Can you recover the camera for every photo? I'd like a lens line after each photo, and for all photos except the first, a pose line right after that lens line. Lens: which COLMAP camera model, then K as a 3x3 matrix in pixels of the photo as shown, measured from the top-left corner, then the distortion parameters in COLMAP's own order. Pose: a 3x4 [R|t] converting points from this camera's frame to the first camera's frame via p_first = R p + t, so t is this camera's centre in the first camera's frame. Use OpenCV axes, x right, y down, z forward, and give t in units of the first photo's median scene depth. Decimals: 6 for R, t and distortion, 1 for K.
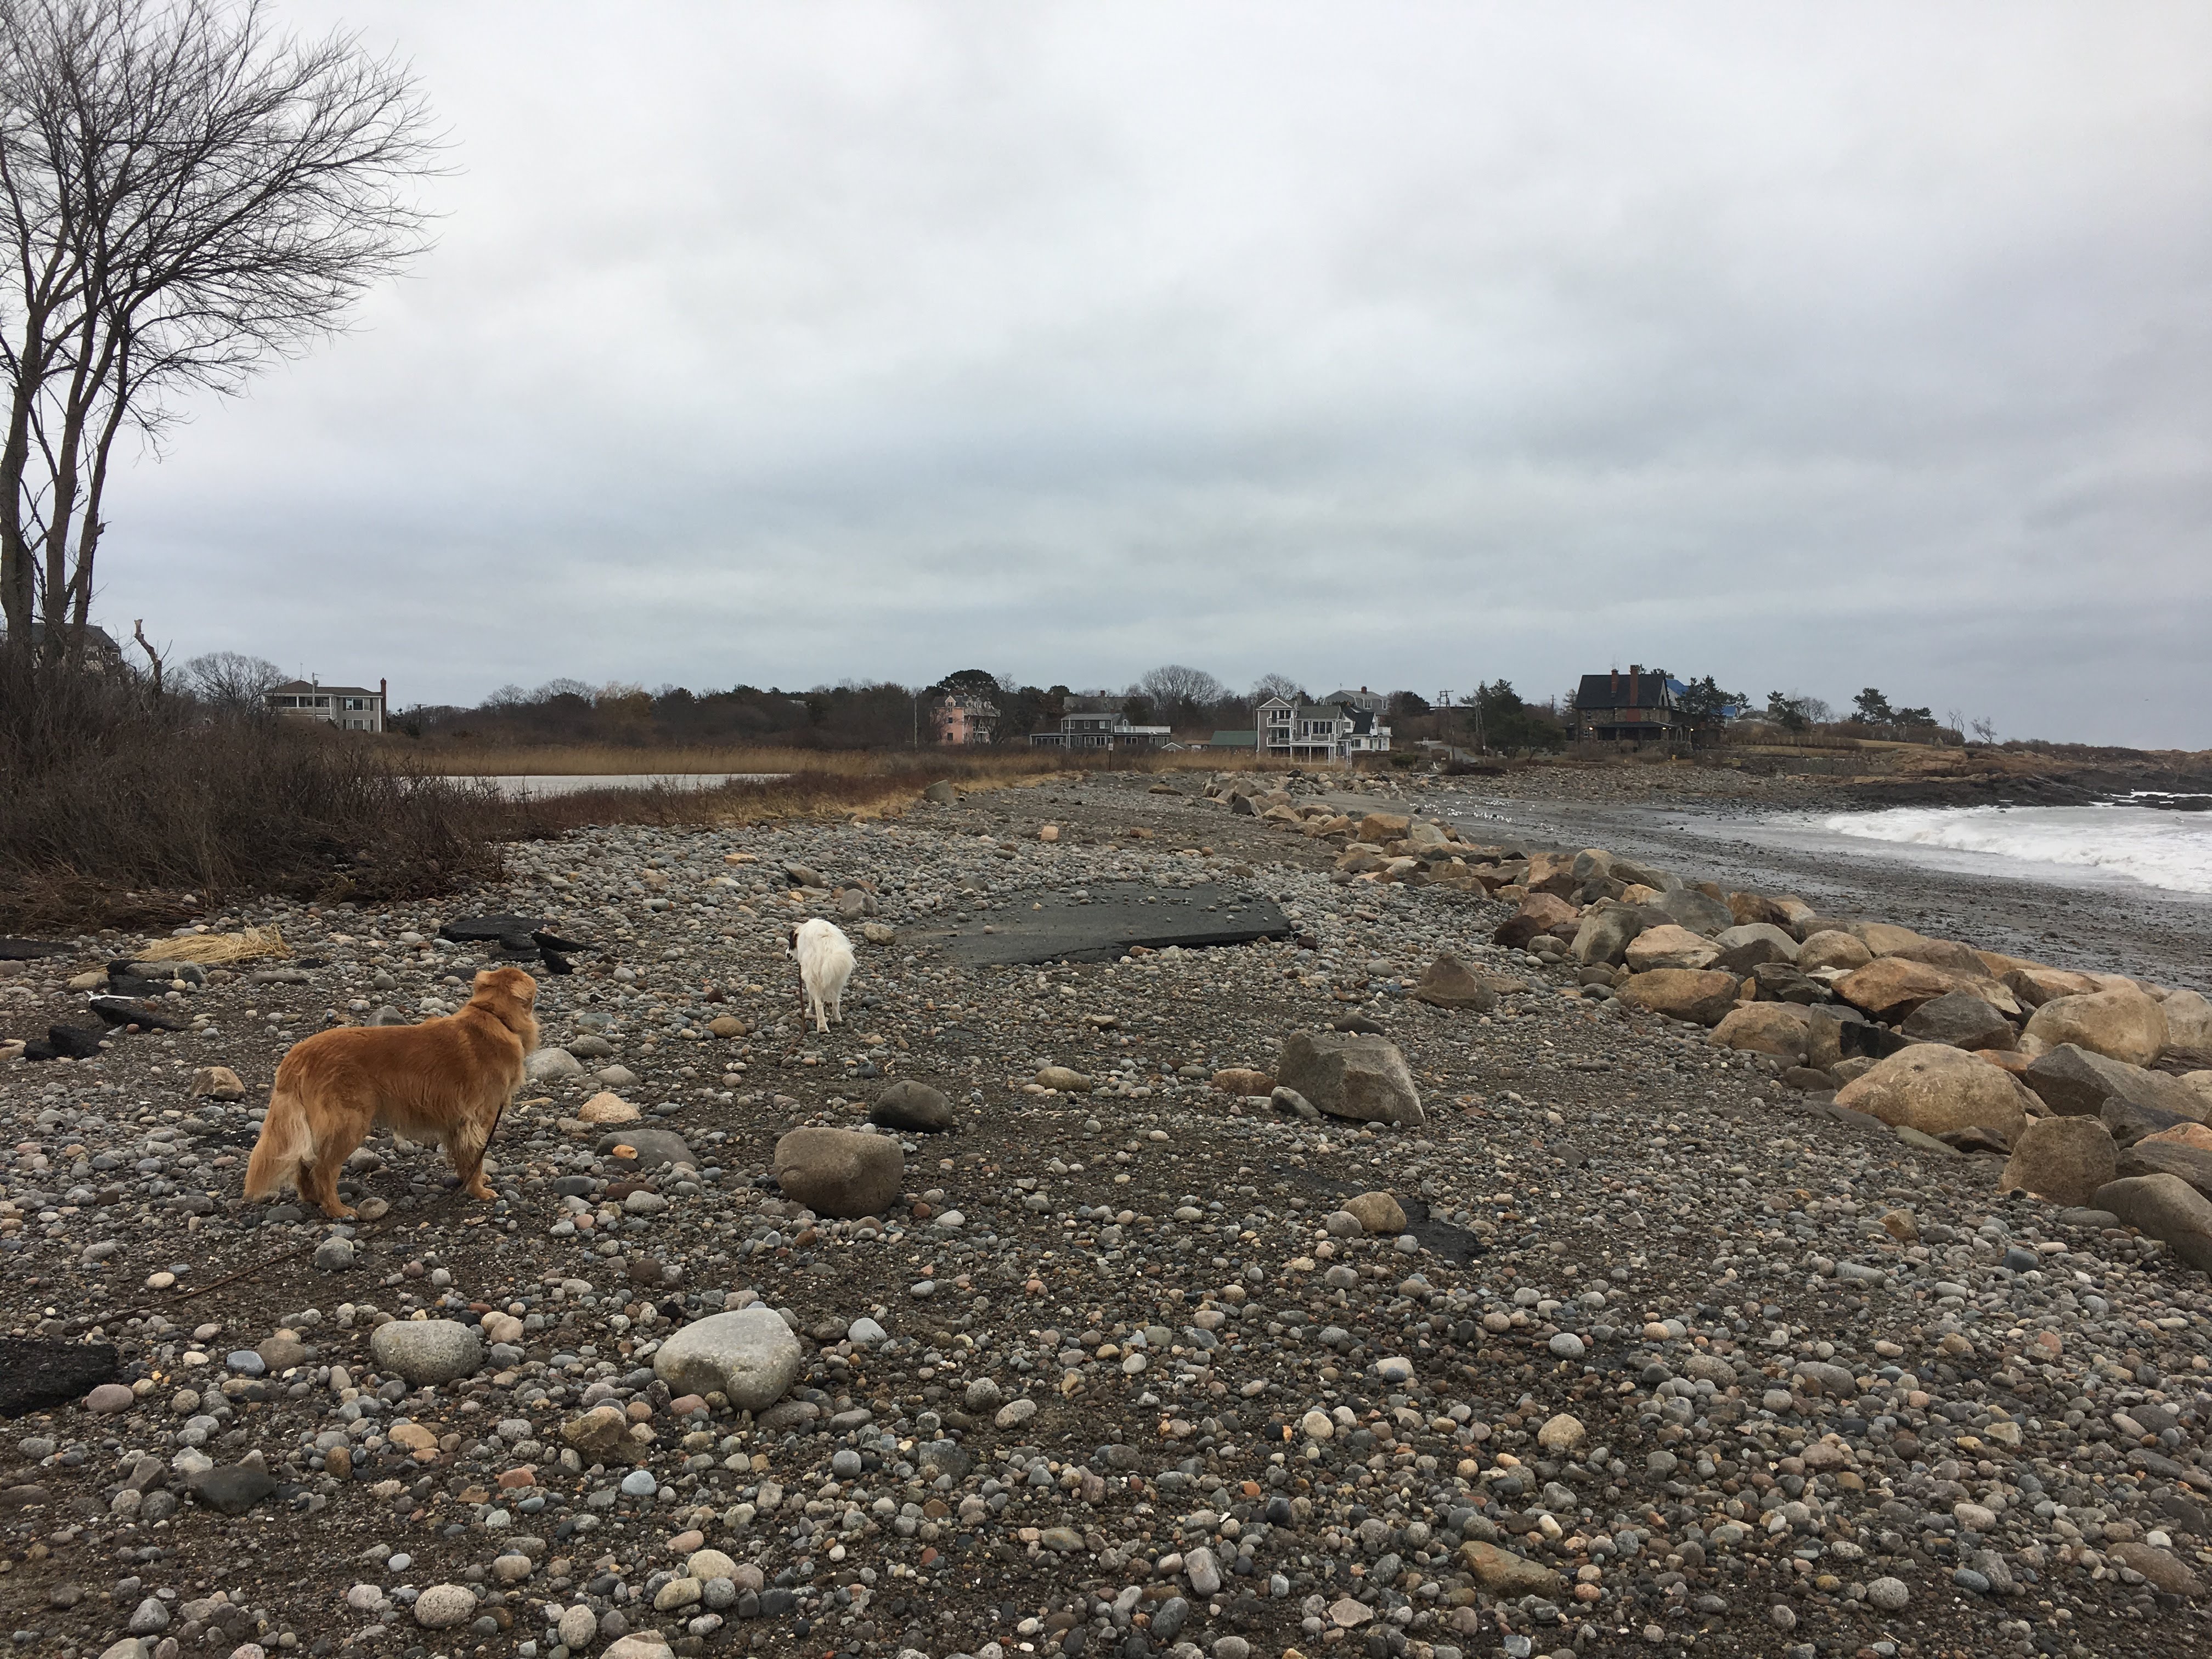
lens RADIAL K [[1882.1, 0, 1106.0], [0, 1882.1, 829.5], [0, 0, 1]] dist [0.085612, -0.108049]
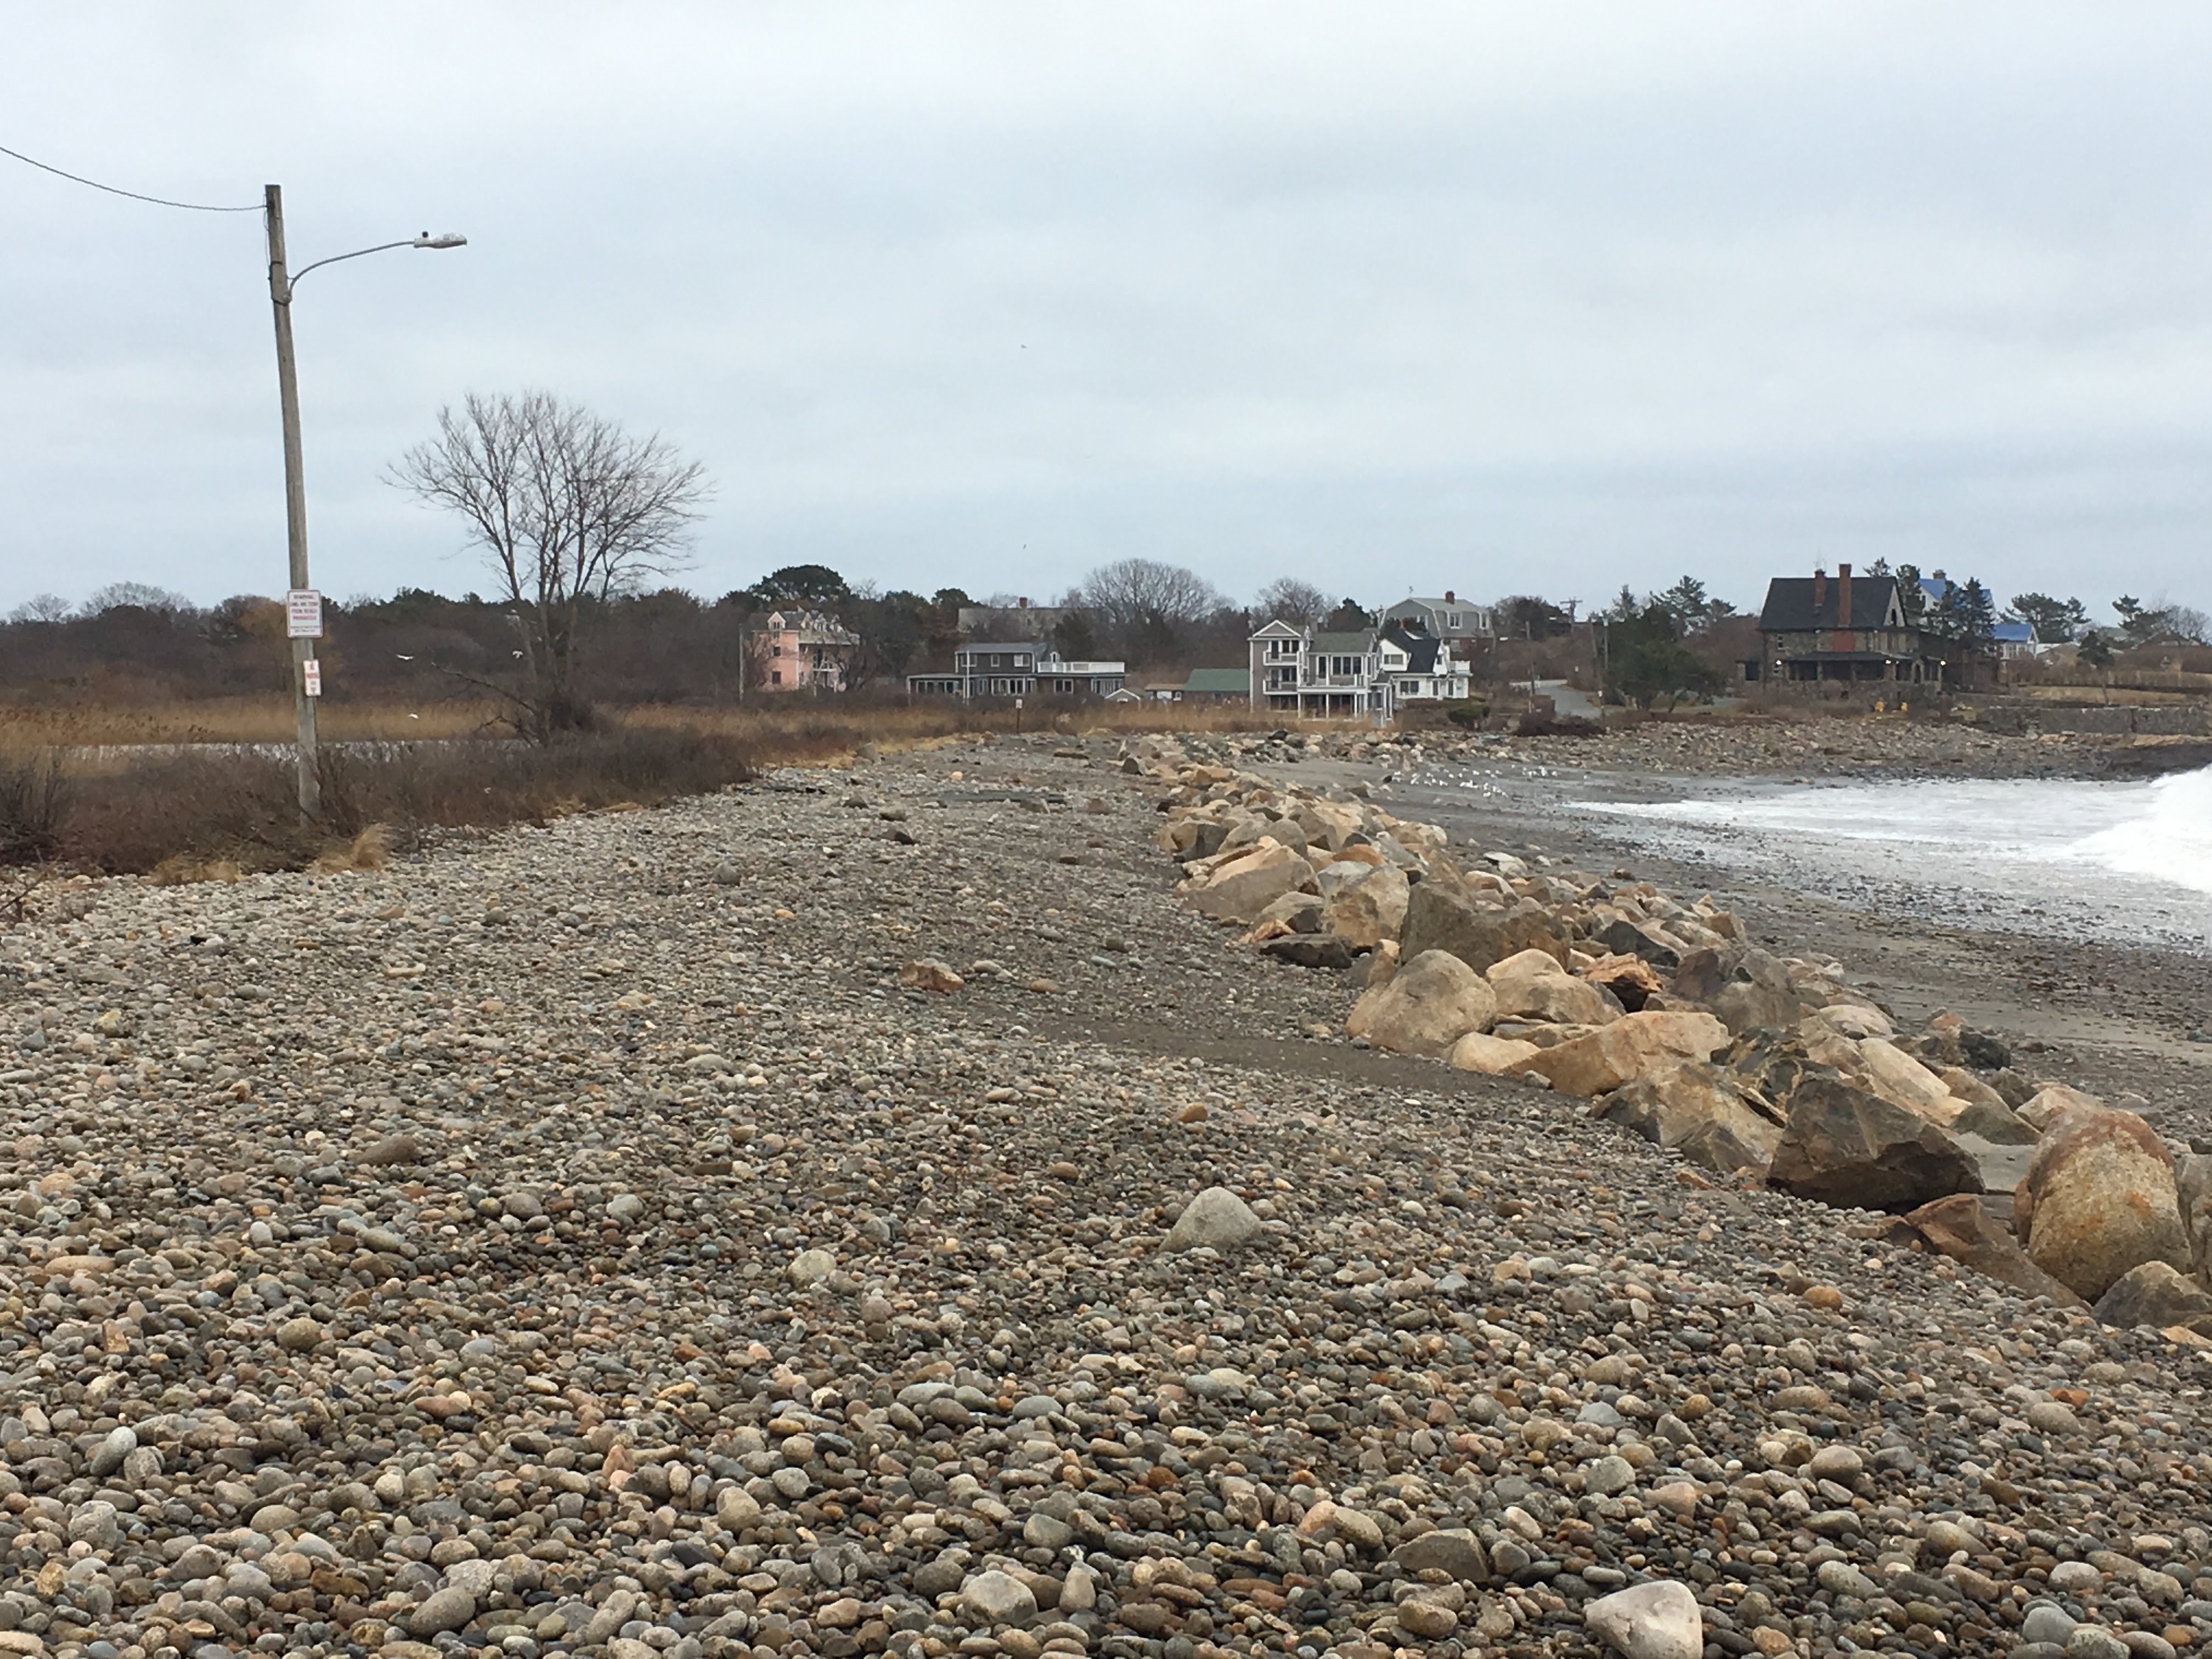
lens RADIAL K [[3719.4, 0, 1106.0], [0, 3719.4, 829.5], [0, 0, 1]] dist [0.096174, 0.048489]
pose [[0.999834, -0.004779, 0.017605, 0.004567], [0.004856, 0.999979, -0.004354, 0.007147], [-0.017584, 0.004439, 0.999836, -0.242881]]
